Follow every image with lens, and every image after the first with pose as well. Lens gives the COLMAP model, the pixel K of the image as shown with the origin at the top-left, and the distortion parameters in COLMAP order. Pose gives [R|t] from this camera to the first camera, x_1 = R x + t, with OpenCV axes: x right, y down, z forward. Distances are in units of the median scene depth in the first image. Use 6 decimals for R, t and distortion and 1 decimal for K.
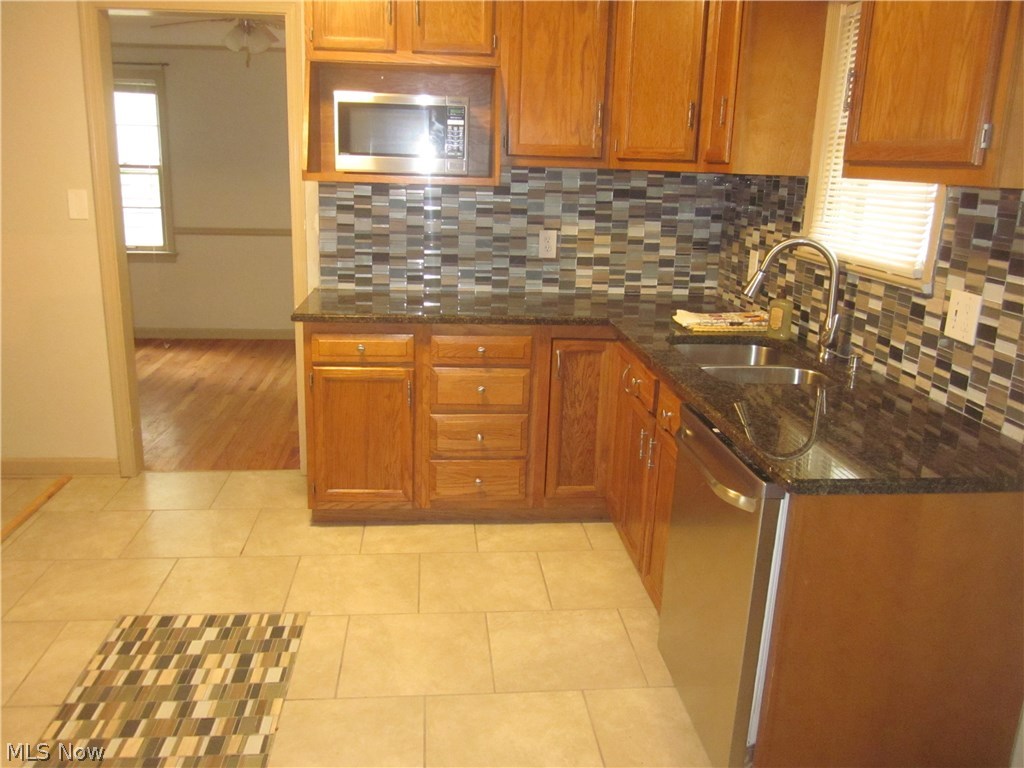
lens RADIAL K [[847.0, 0, 512.0], [0, 847.0, 384.0], [0, 0, 1]] dist [-0.039595, 0.003606]
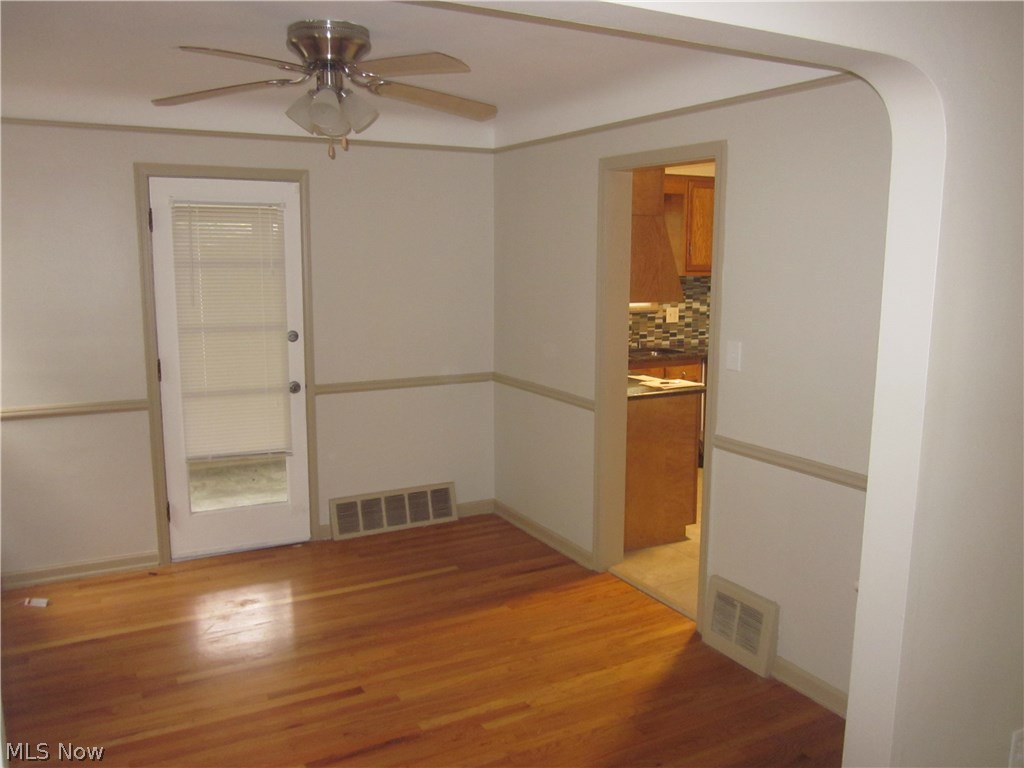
lens RADIAL K [[847.0, 0, 512.0], [0, 847.0, 384.0], [0, 0, 1]] dist [-0.039595, 0.003606]
pose [[-0.397927, -0.176338, 0.900310, -2.135070], [0.215280, 0.936004, 0.278480, -0.848115], [-0.891801, 0.304634, -0.334499, 2.643889]]
